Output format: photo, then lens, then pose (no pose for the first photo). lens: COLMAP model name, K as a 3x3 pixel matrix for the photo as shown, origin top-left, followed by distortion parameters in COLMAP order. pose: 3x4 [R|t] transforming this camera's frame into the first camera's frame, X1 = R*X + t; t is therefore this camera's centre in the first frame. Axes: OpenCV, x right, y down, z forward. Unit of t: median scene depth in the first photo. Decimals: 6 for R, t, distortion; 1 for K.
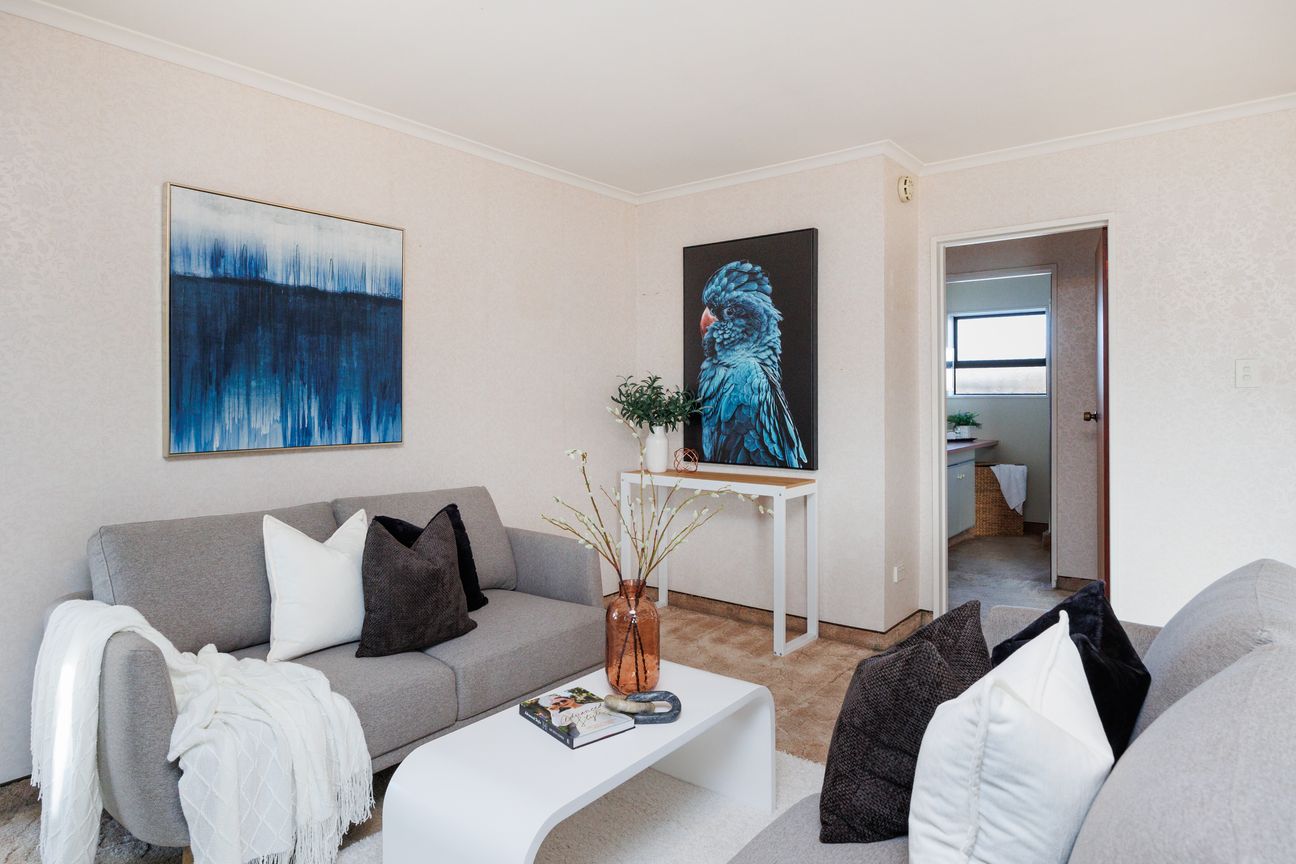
lens RADIAL K [[778.5, 0, 646.3], [0, 778.5, 404.5], [0, 0, 1]] dist [0.000461, 0.001660]
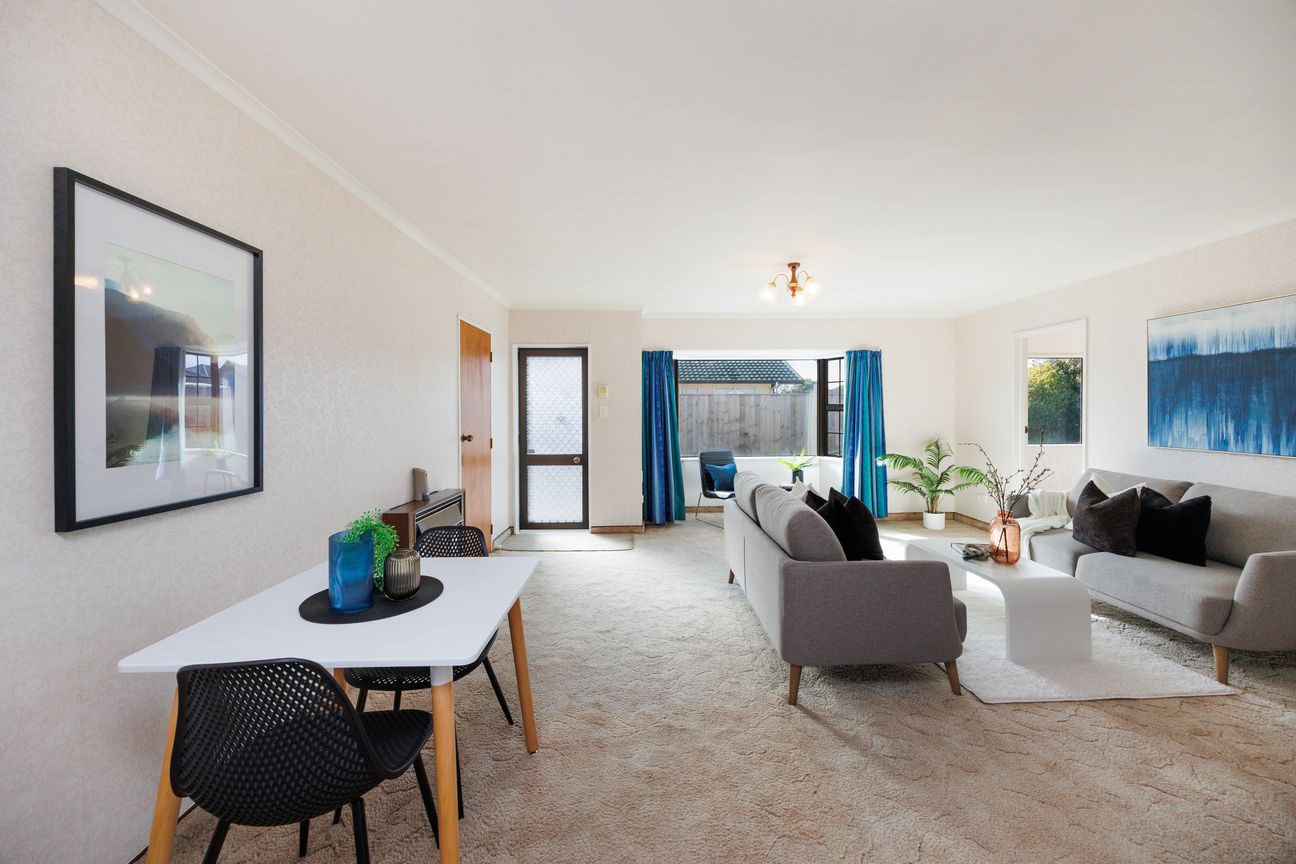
lens RADIAL K [[504.6, 0, 650.1], [0, 504.6, 415.9], [0, 0, 1]] dist [0.000355, -0.000098]
pose [[-0.775952, 0.017408, -0.630552, 1.110327], [0.005042, 0.999758, 0.021396, -0.046458], [0.630772, 0.013423, -0.775852, 1.017555]]
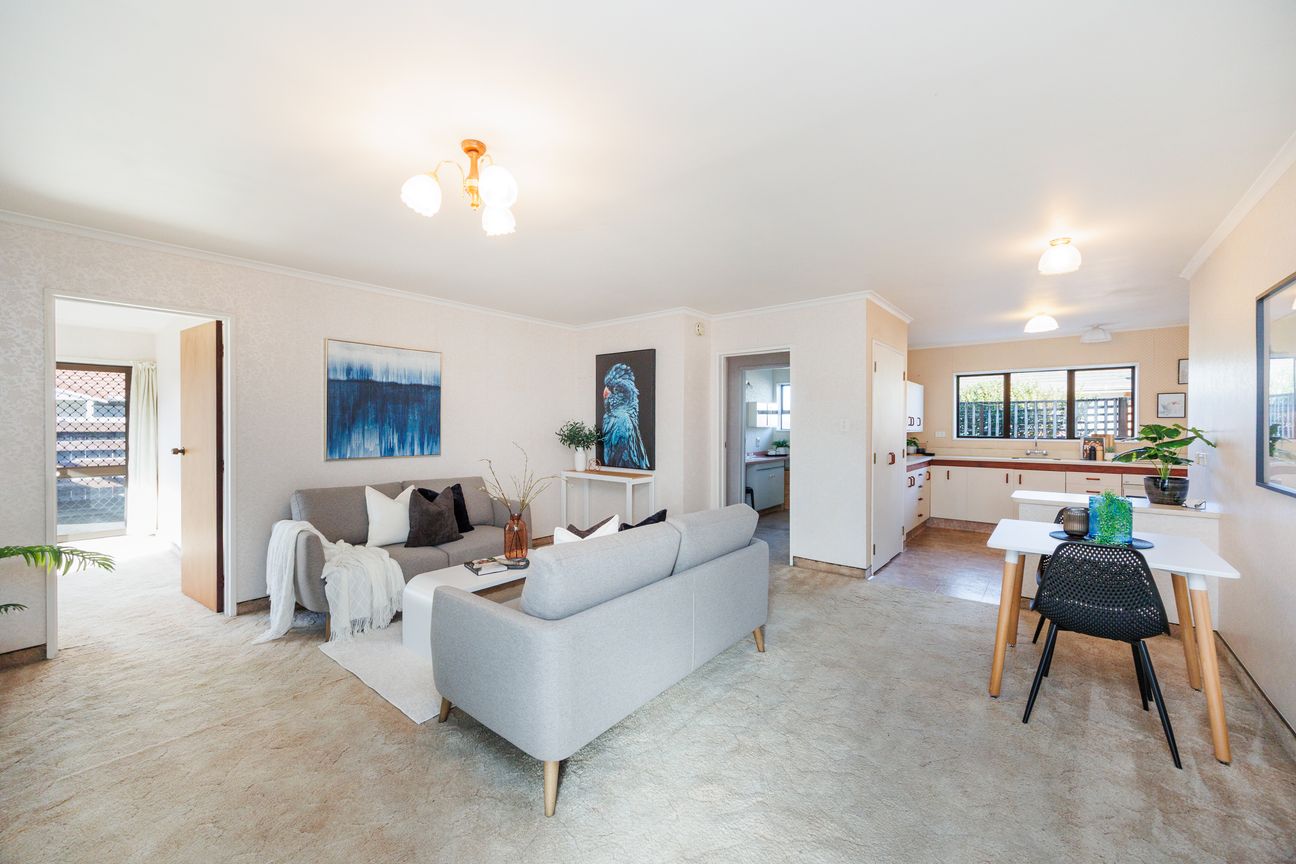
lens RADIAL K [[516.2, 0, 648.0], [0, 516.2, 432.0], [0, 0, 1]] dist [0.009363, -0.000083]
pose [[0.999828, 0.007967, -0.016768, 0.282651], [-0.007884, 0.999956, 0.005045, -0.025455], [0.016808, -0.004912, 0.999847, -0.398876]]
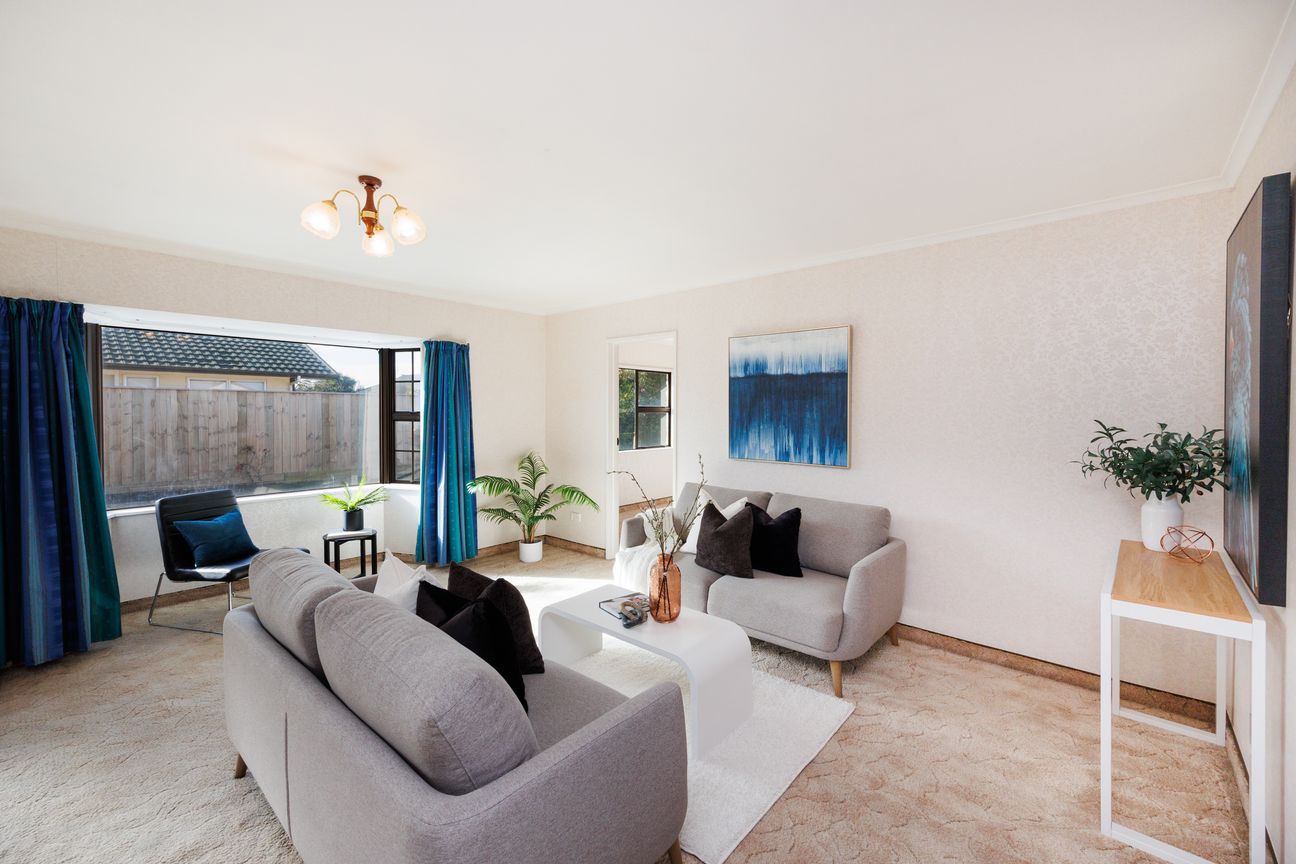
lens RADIAL K [[543.3, 0, 646.9], [0, 543.3, 420.2], [0, 0, 1]] dist [0.009557, -0.000330]
pose [[-0.063394, 0.025275, -0.997668, 0.812771], [-0.009790, 0.999615, 0.025946, -0.070031], [0.997941, 0.011412, -0.063123, 0.723057]]
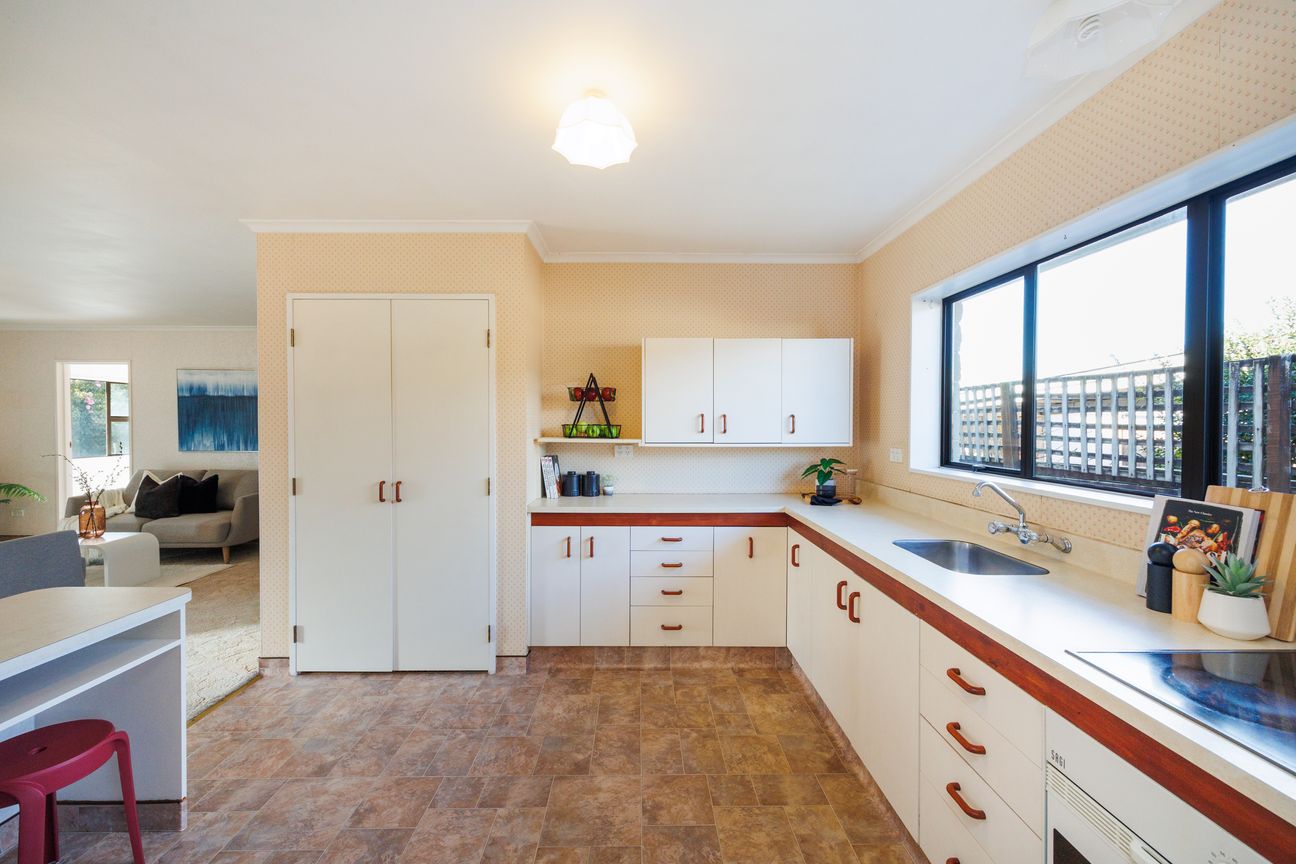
lens RADIAL K [[516.2, 0, 648.0], [0, 516.2, 432.0], [0, 0, 1]] dist [0.009363, -0.000083]
pose [[0.622504, 0.021150, -0.782330, 1.973224], [-0.011722, 0.999775, 0.017702, -0.065553], [0.782529, -0.001849, 0.622612, 0.993936]]
